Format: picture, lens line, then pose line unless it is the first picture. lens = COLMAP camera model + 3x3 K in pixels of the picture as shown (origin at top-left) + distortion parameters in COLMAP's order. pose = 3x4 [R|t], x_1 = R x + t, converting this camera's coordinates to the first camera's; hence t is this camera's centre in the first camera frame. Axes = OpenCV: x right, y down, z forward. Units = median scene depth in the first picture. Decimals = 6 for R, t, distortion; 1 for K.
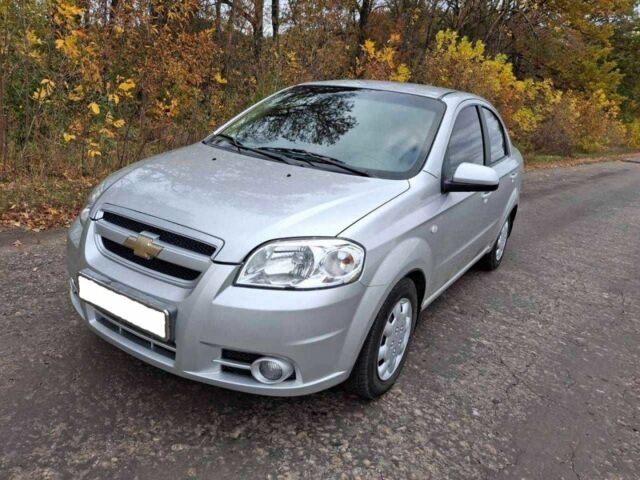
lens RADIAL K [[473.2, 0, 319.2], [0, 473.2, 239.5], [0, 0, 1]] dist [0.003064, -0.013039]
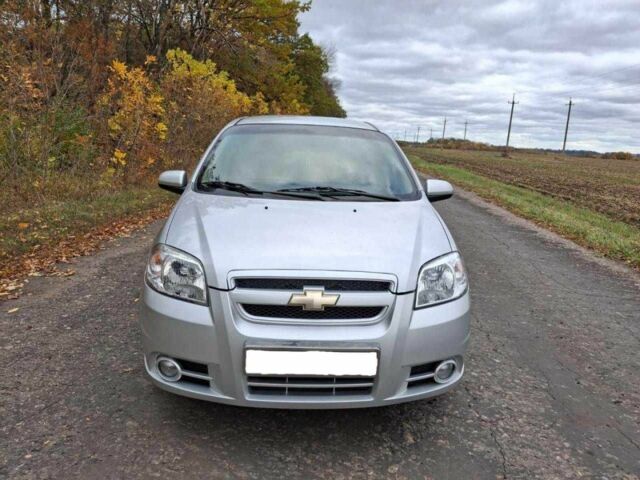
lens RADIAL K [[473.2, 0, 325.9], [0, 473.2, 239.7], [0, 0, 1]] dist [0.003064, -0.013039]
pose [[0.820878, -0.192841, 0.537560, -0.871969], [0.206241, 0.977844, 0.035847, -0.144676], [-0.532563, 0.081440, 0.842463, 0.112703]]
